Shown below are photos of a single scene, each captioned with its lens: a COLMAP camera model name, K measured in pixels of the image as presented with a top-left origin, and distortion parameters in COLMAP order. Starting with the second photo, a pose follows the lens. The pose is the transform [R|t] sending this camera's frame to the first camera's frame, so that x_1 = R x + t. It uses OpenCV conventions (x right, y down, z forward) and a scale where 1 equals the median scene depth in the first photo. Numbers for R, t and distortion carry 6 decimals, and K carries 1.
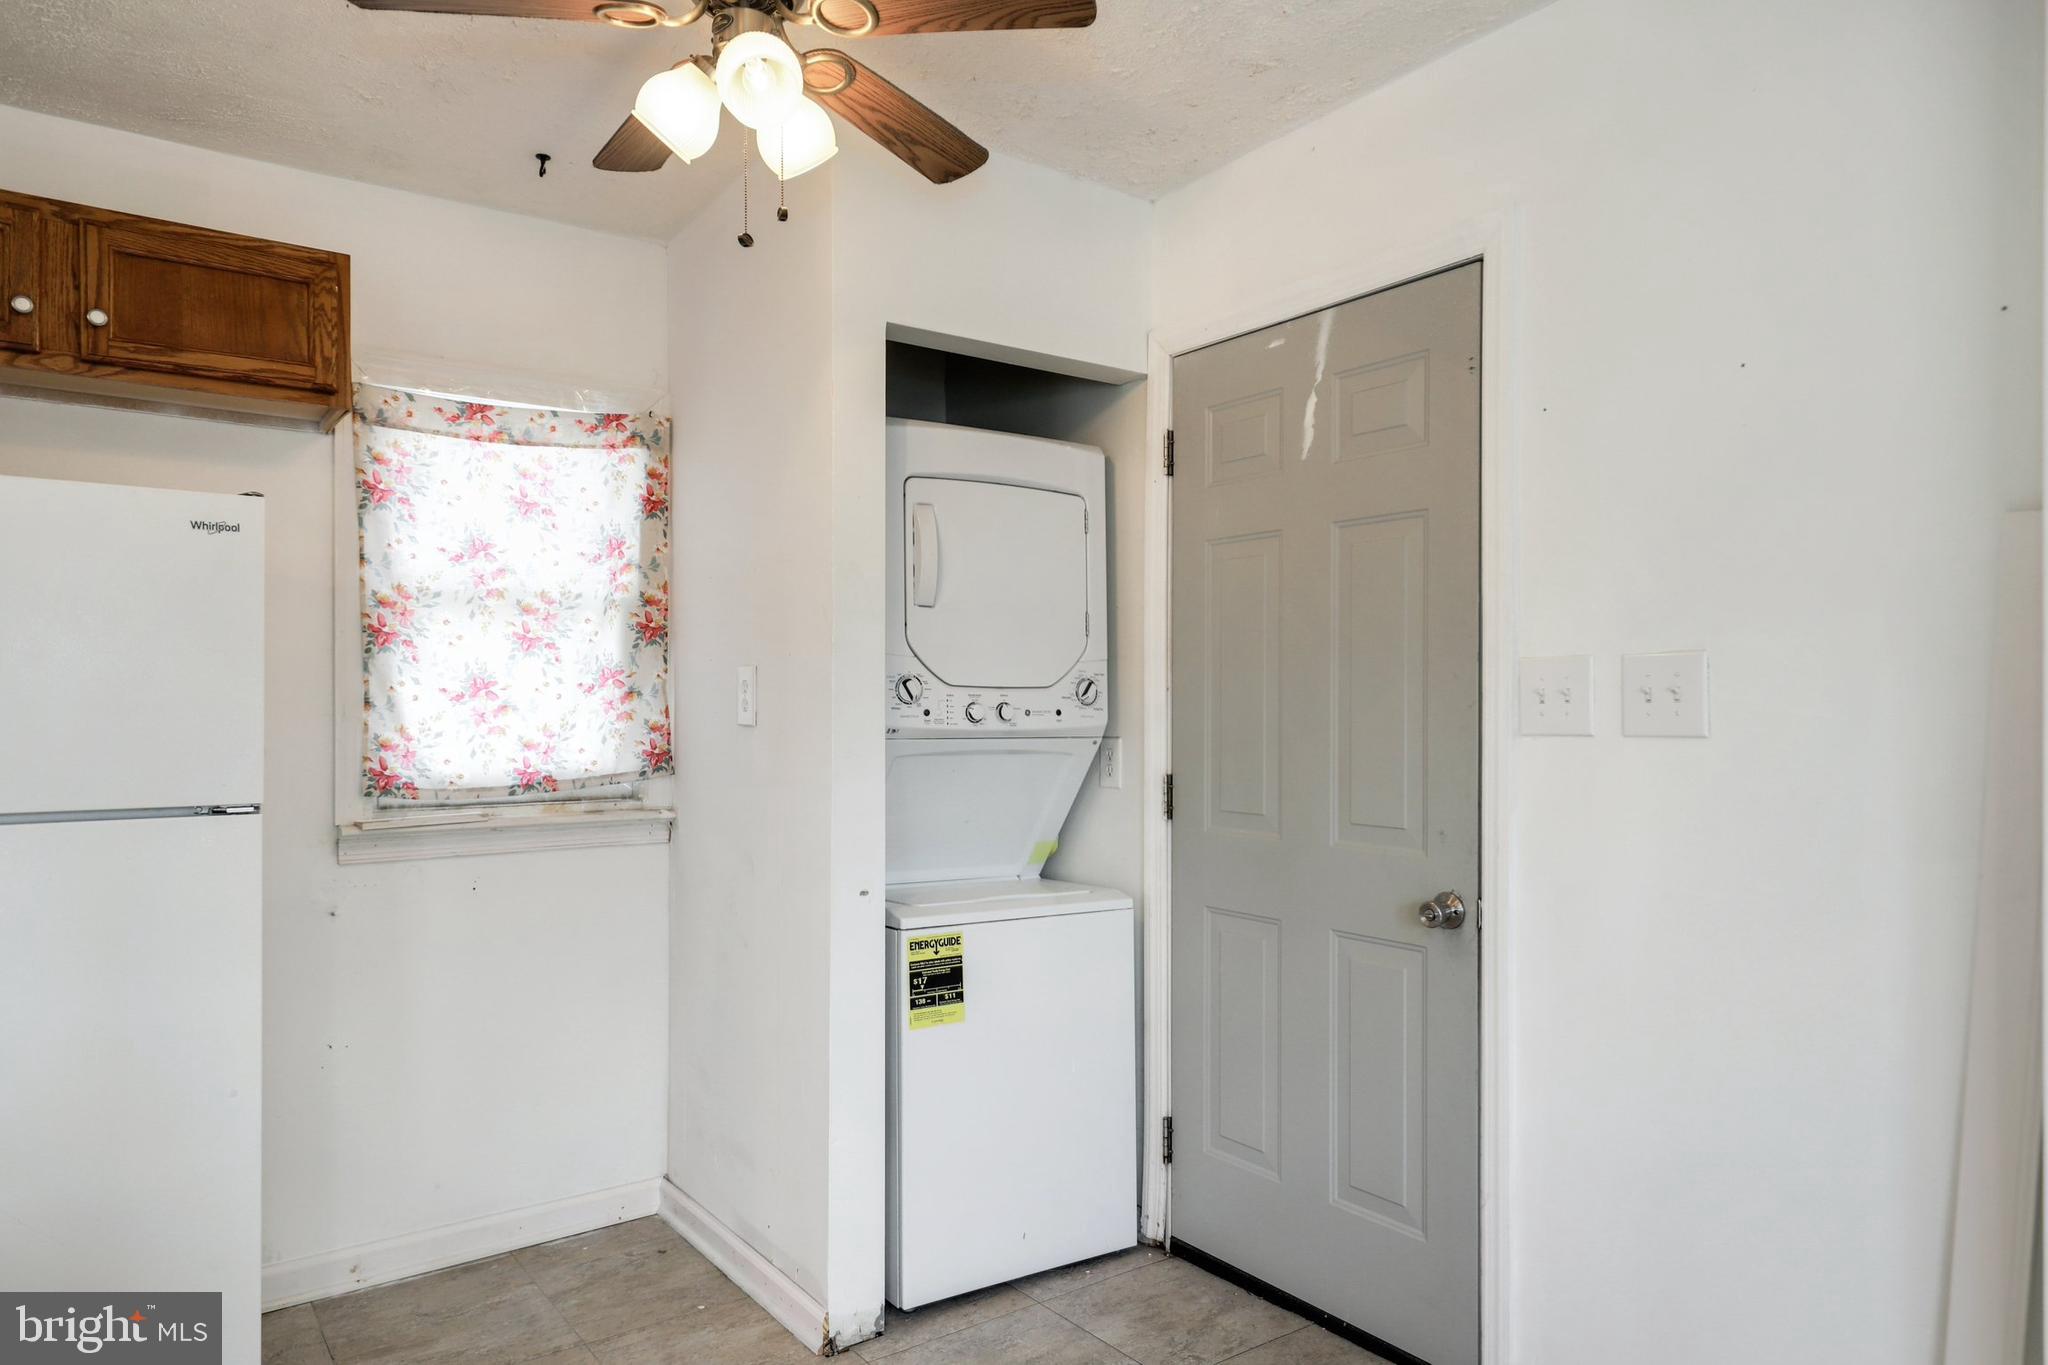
lens RADIAL K [[1287.5, 0, 1024.3], [0, 1287.5, 705.2], [0, 0, 1]] dist [0.016230, -0.002557]
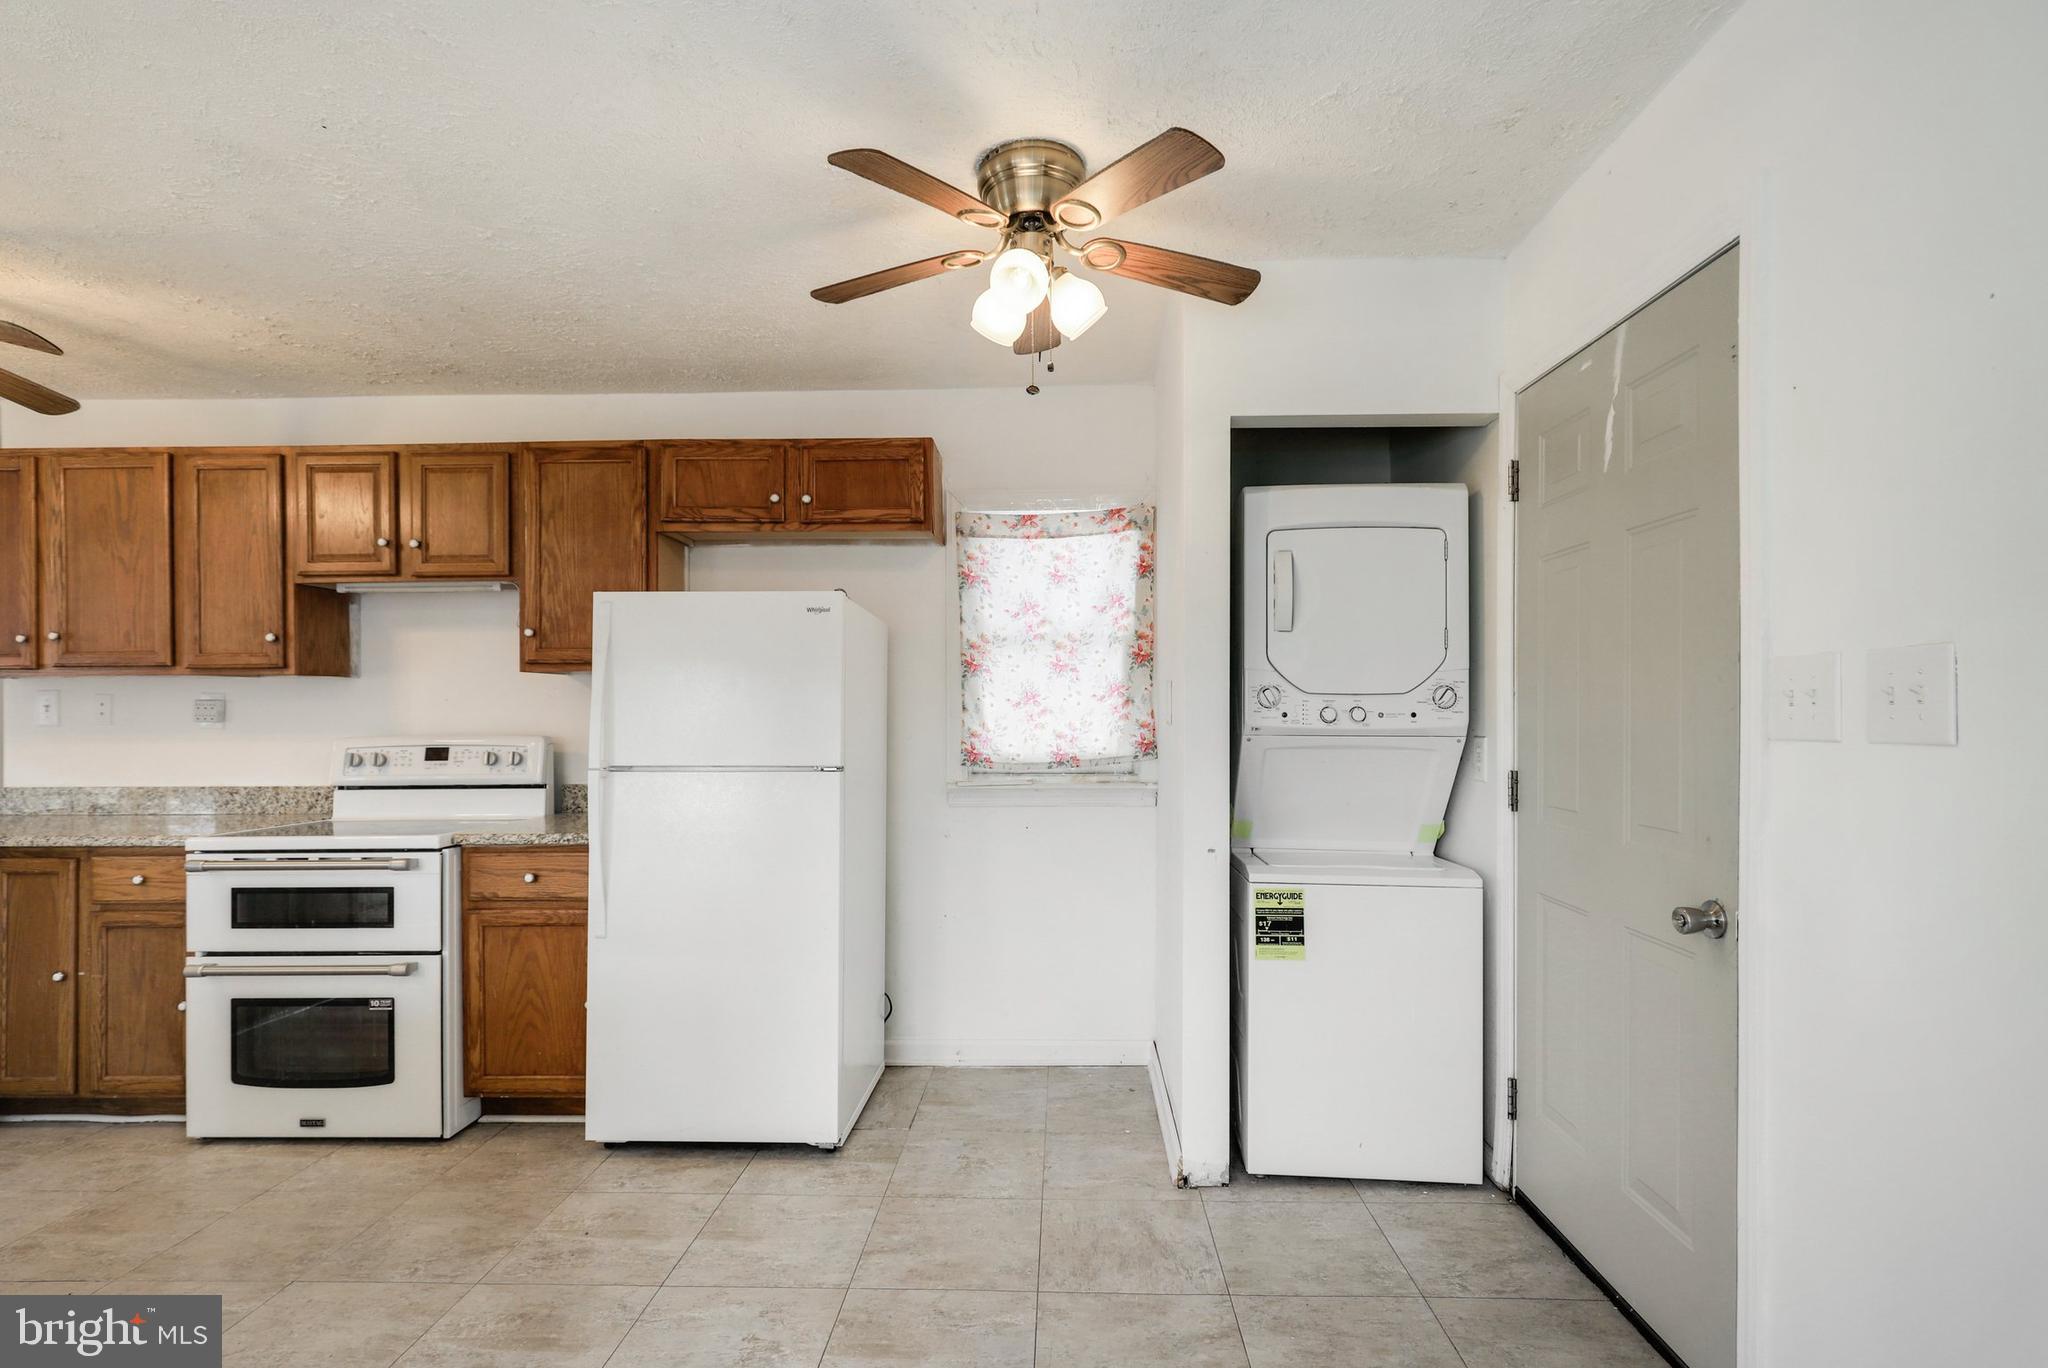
lens RADIAL K [[963.7, 0, 1035.2], [0, 963.7, 714.3], [0, 0, 1]] dist [0.001654, -0.000124]
pose [[0.792414, 0.001417, -0.609983, 0.292635], [0.001640, 0.999989, 0.004454, 0.000645], [0.609982, -0.004530, 0.792402, 0.089989]]
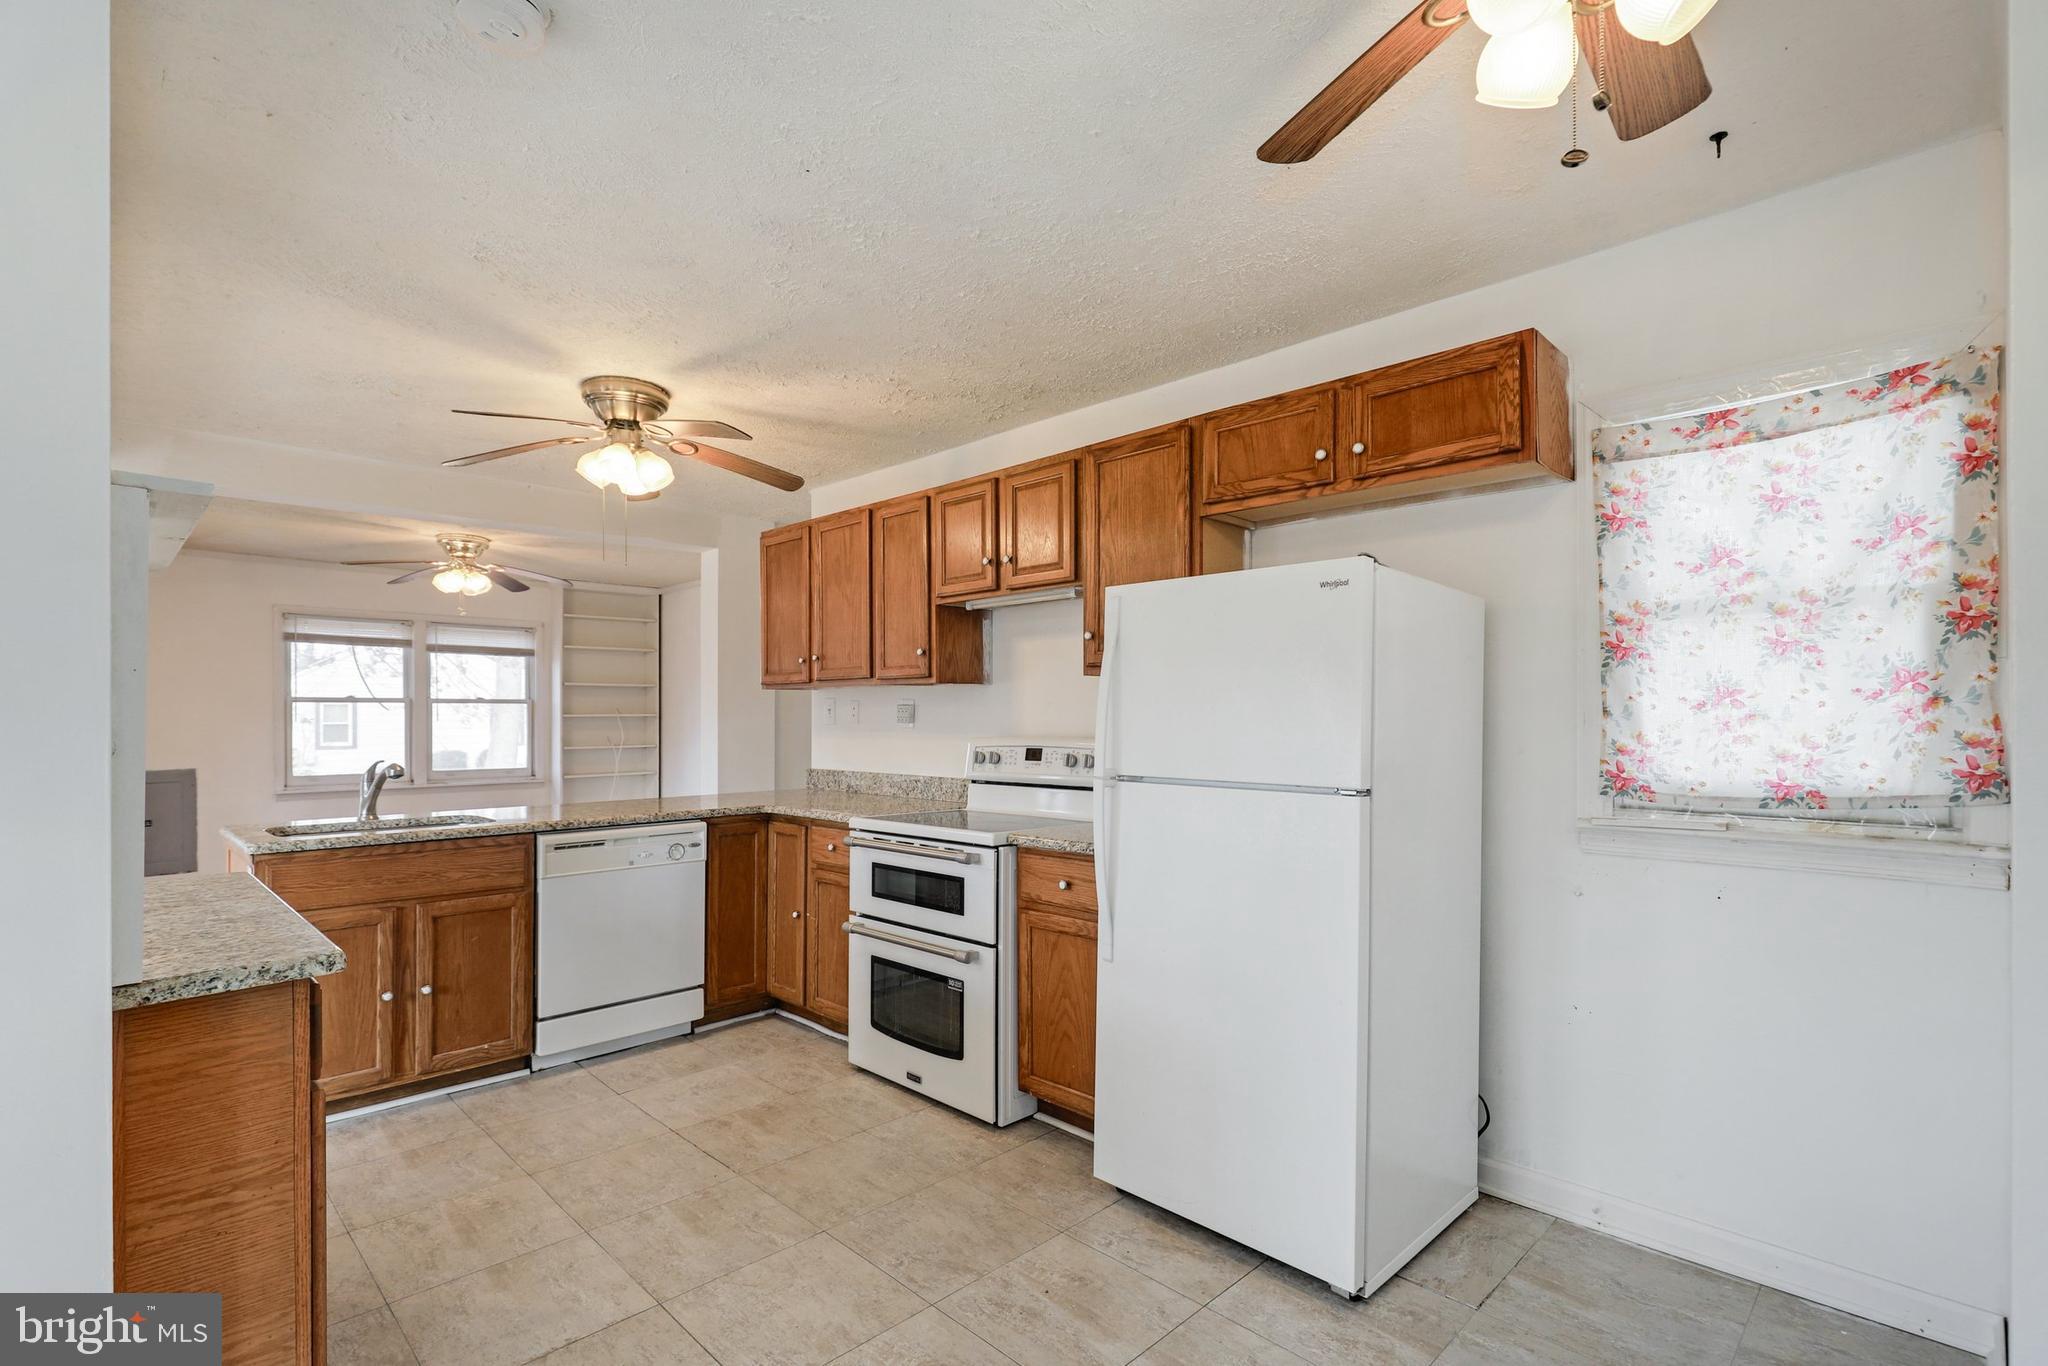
lens RADIAL K [[950.1, 0, 1020.0], [0, 950.1, 708.3], [0, 0, 1]] dist [0.000885, 0.000158]
pose [[0.157962, -0.004208, -0.987436, 0.217587], [0.001165, 0.999991, -0.004076, -0.001811], [0.987444, -0.000506, 0.157966, 0.356211]]
